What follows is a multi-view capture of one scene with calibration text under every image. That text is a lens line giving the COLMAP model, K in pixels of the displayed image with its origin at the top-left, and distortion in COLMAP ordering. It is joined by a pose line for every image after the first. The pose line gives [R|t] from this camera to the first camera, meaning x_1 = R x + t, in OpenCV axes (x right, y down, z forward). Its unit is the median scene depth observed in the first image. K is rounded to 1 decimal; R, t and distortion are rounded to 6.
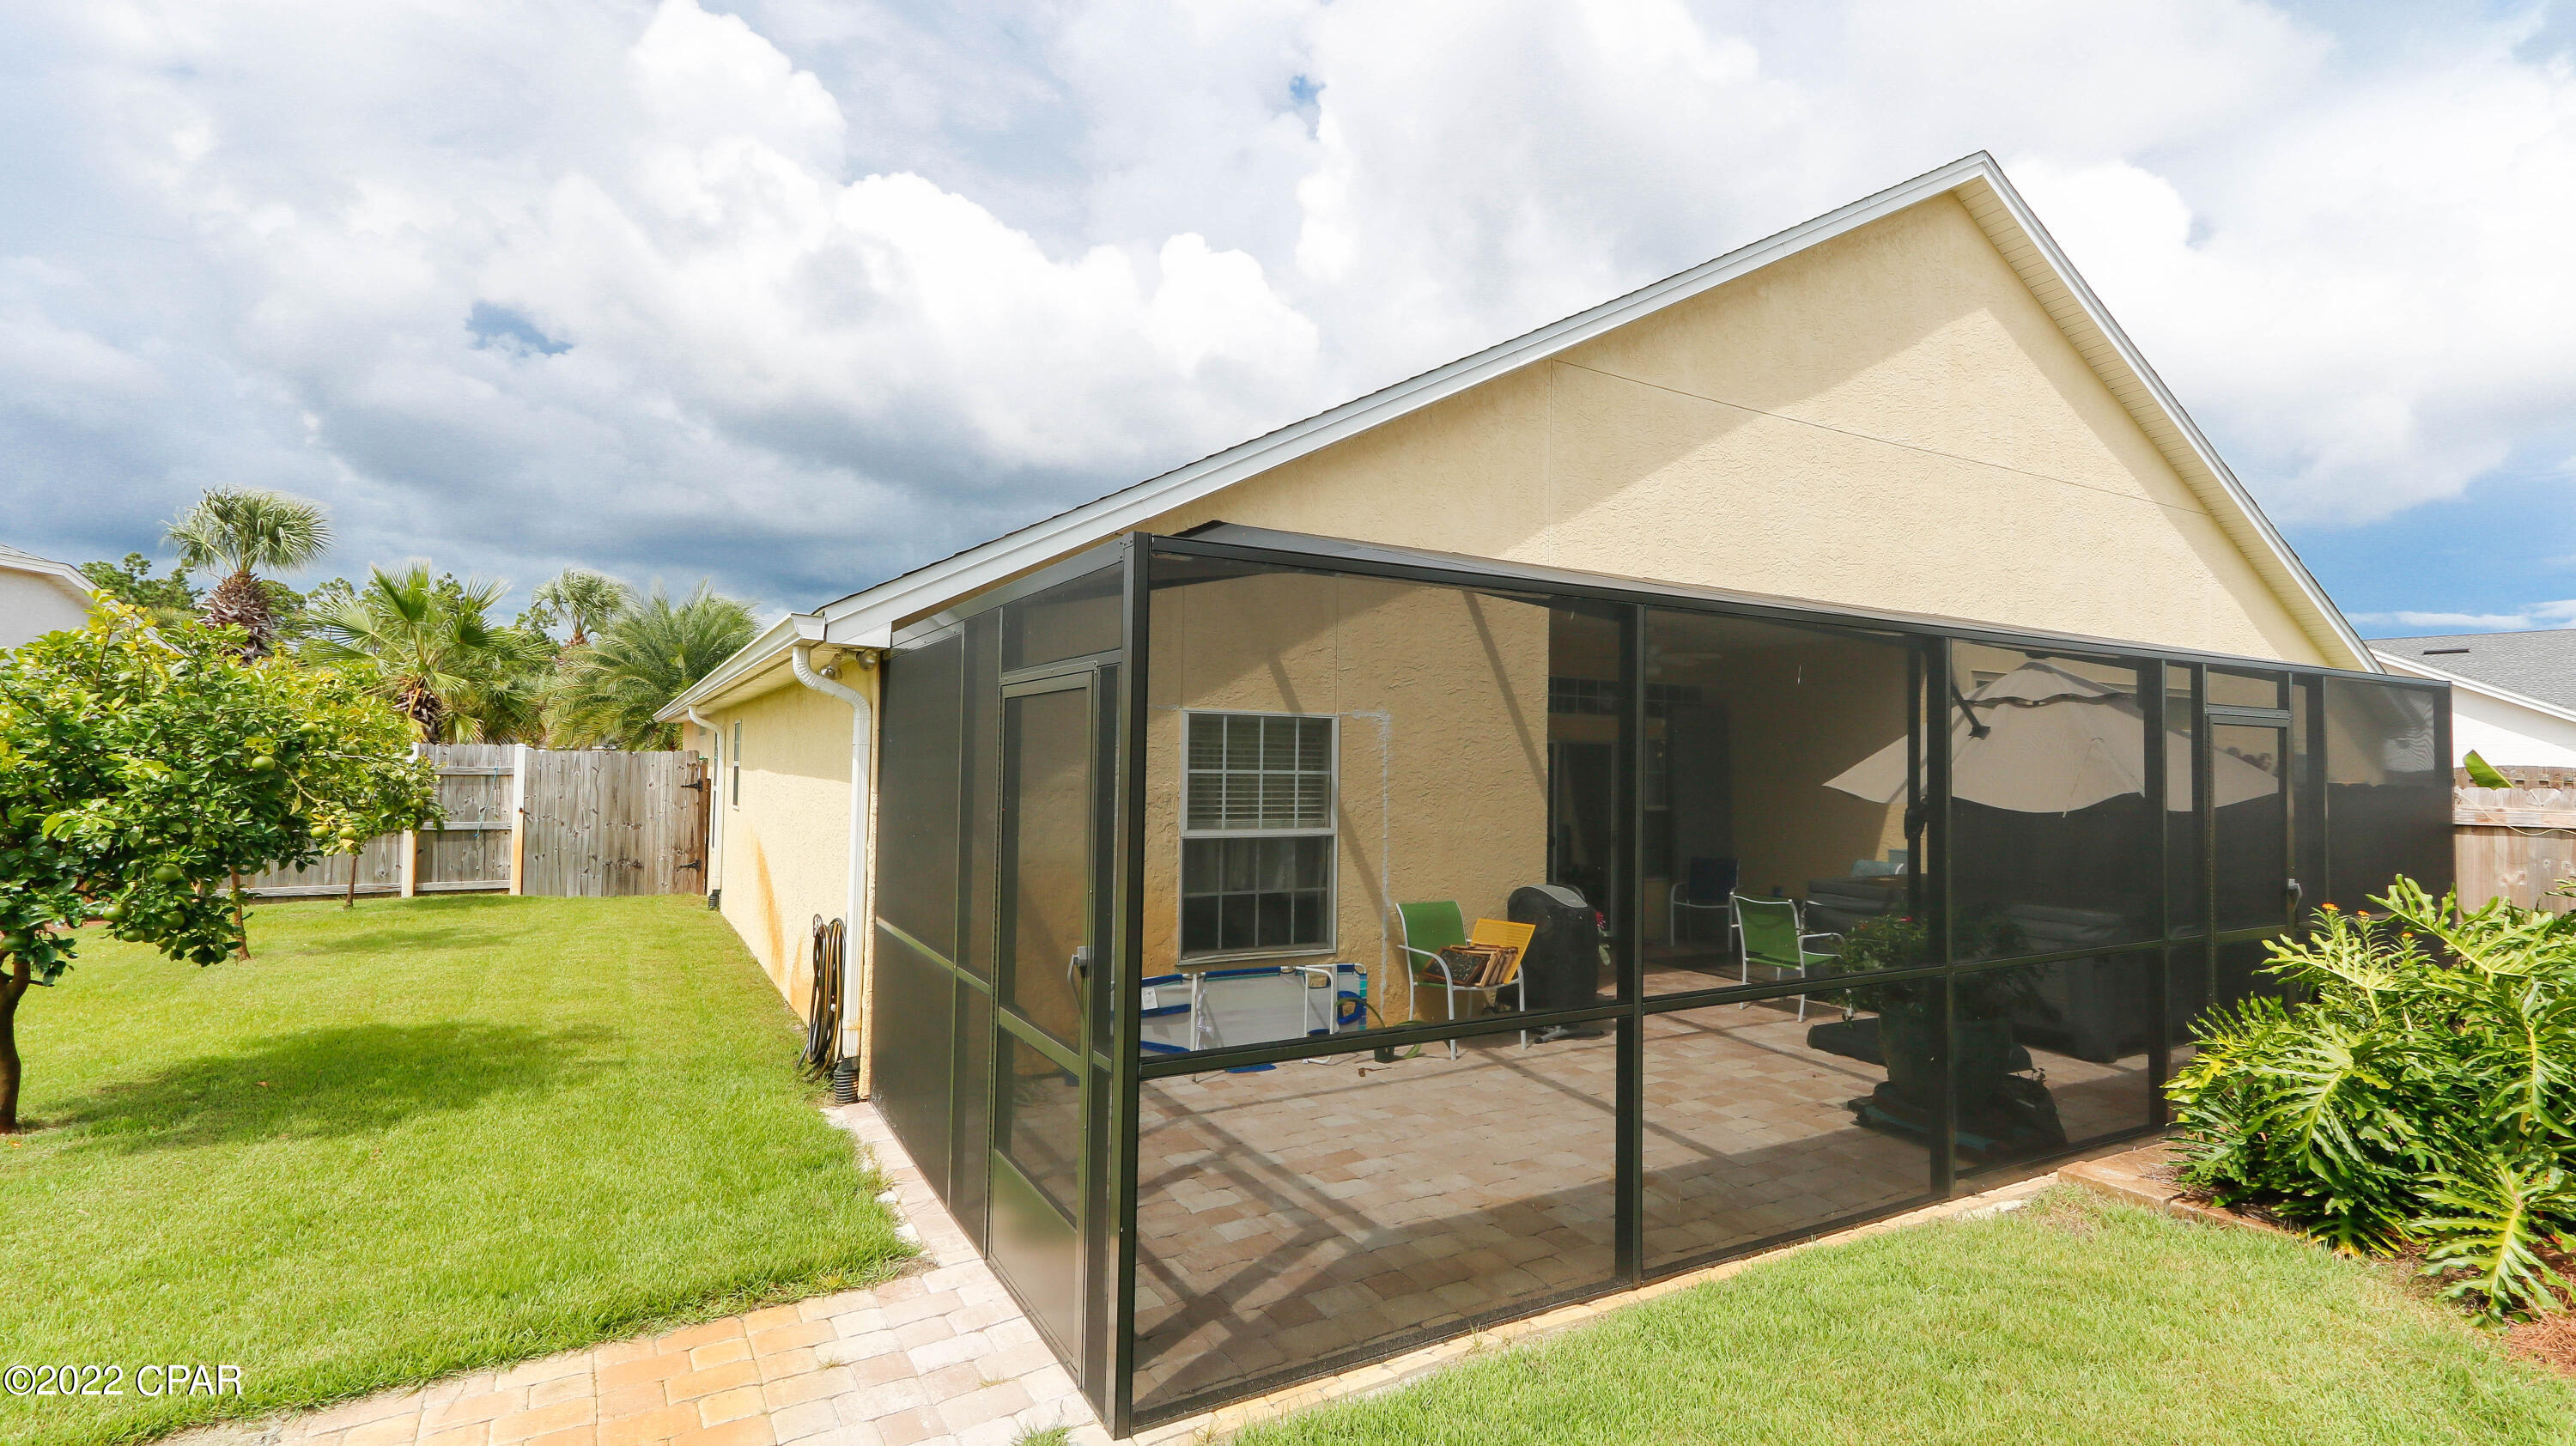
lens RADIAL K [[1173.1, 0, 1261.5], [0, 1173.1, 749.7], [0, 0, 1]] dist [0.026352, 0.000145]
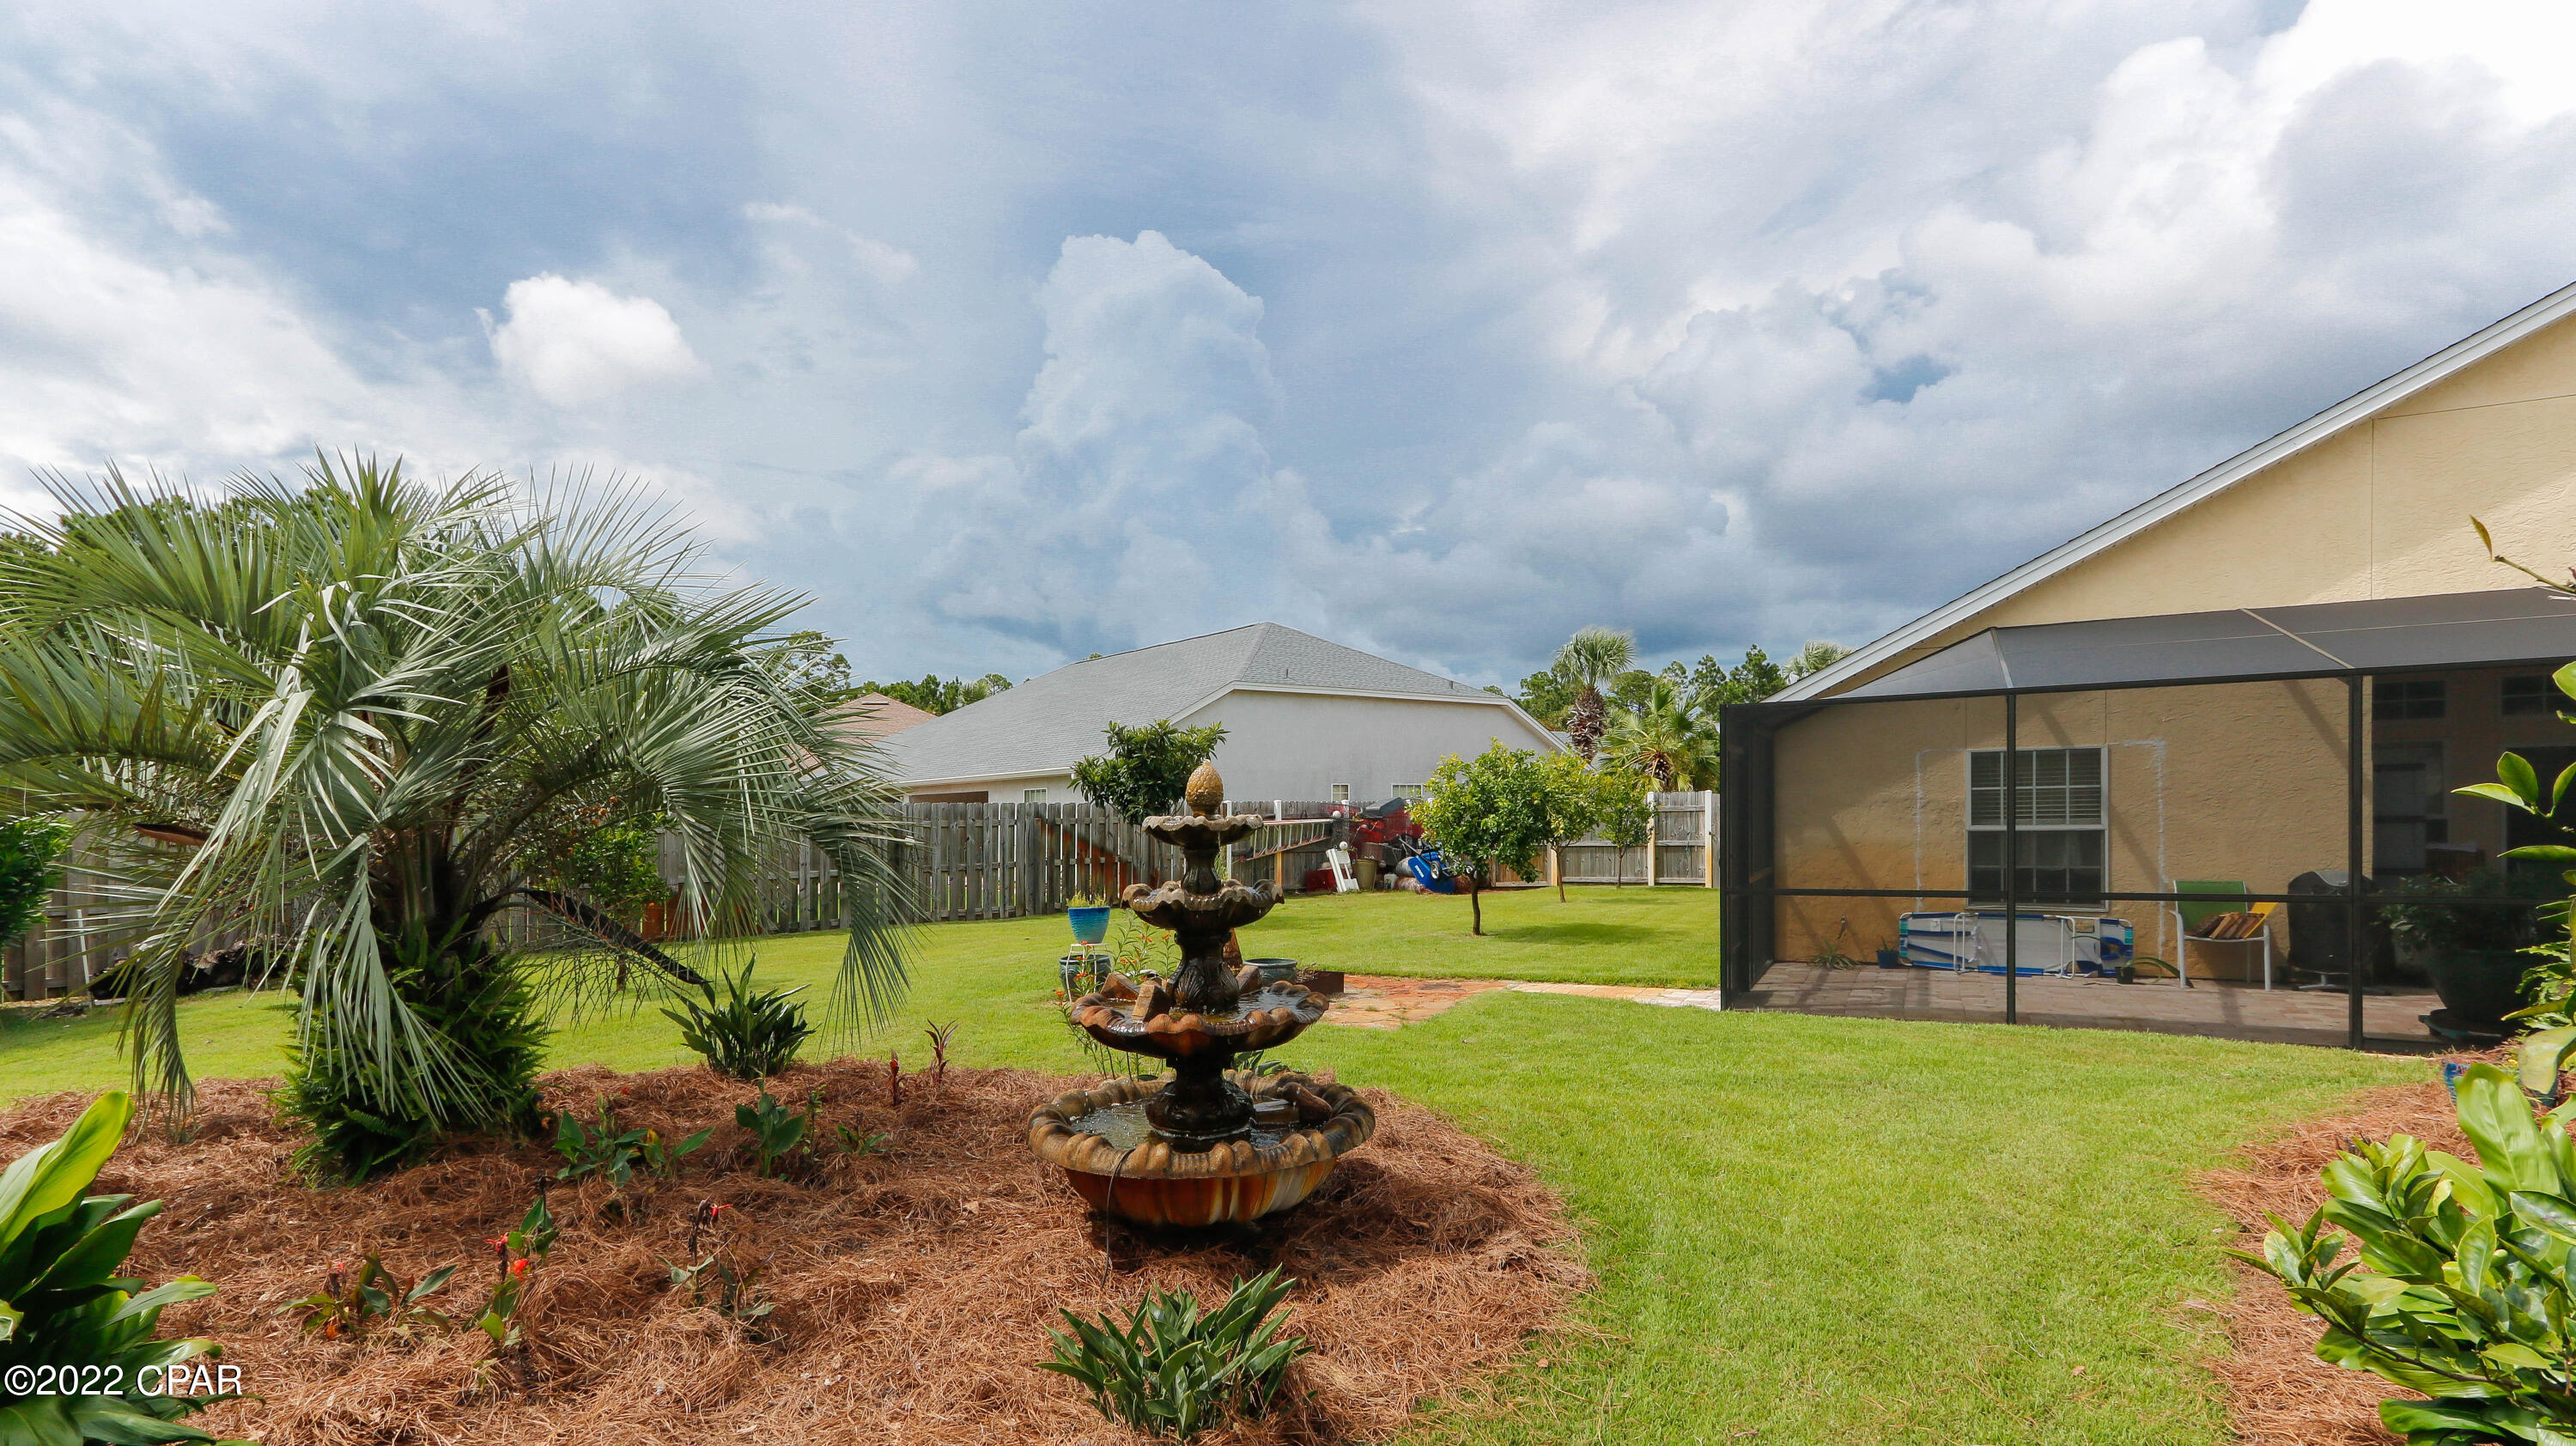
lens RADIAL K [[1217.7, 0, 1288.1], [0, 1217.7, 836.5], [0, 0, 1]] dist [0.026583, -0.000063]
pose [[0.558719, -0.008444, -0.829314, 0.761884], [0.038491, 0.999135, 0.015759, 0.019690], [0.828463, -0.040726, 0.558561, -0.670380]]
